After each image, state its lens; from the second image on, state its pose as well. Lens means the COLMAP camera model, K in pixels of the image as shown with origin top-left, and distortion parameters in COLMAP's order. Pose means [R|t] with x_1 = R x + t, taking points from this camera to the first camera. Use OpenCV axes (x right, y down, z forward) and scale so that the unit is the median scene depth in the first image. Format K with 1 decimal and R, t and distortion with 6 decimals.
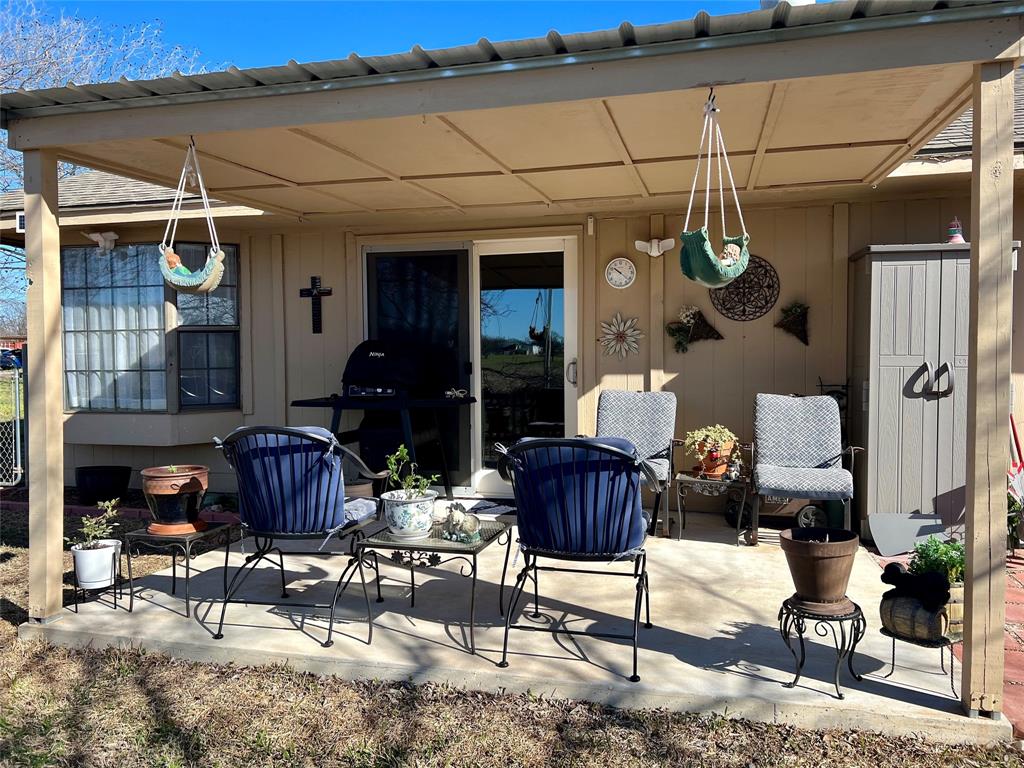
lens RADIAL K [[767.9, 0, 509.2], [0, 767.9, 384.7], [0, 0, 1]] dist [0.058404, -0.069601]
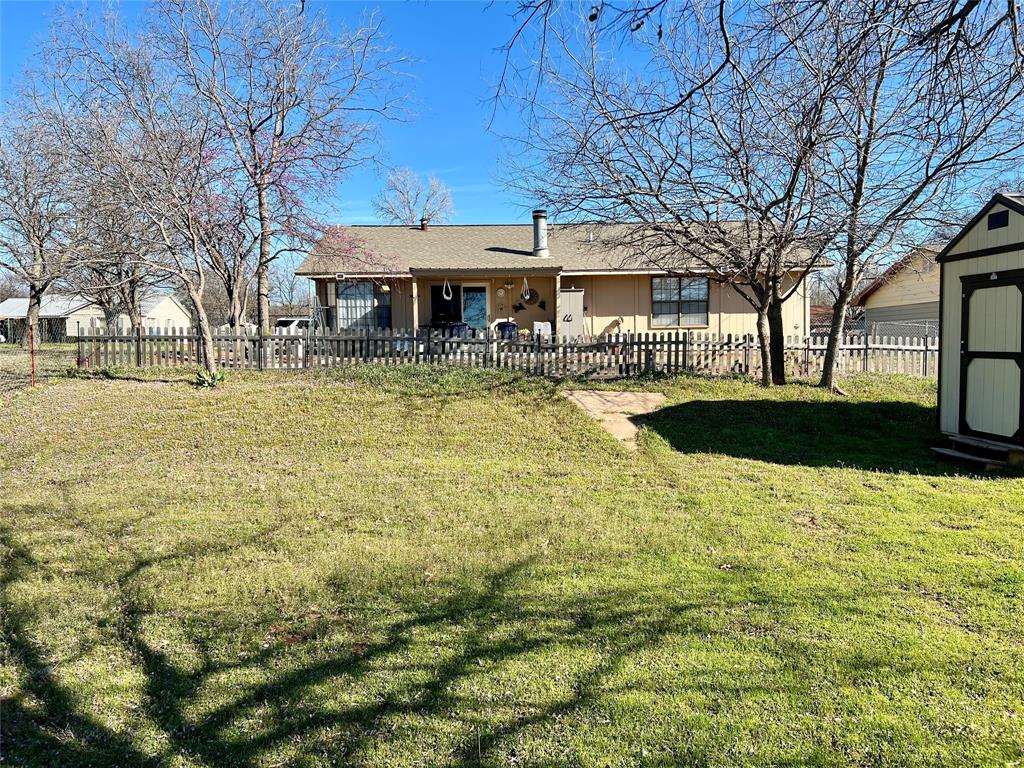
lens RADIAL K [[767.9, 0, 512.2], [0, 767.9, 384.1], [0, 0, 1]] dist [0.058404, -0.069601]
pose [[0.967614, -0.018347, 0.251767, -0.862637], [0.013321, 0.999677, 0.021655, 0.257984], [-0.252083, -0.017600, 0.967546, -3.054637]]
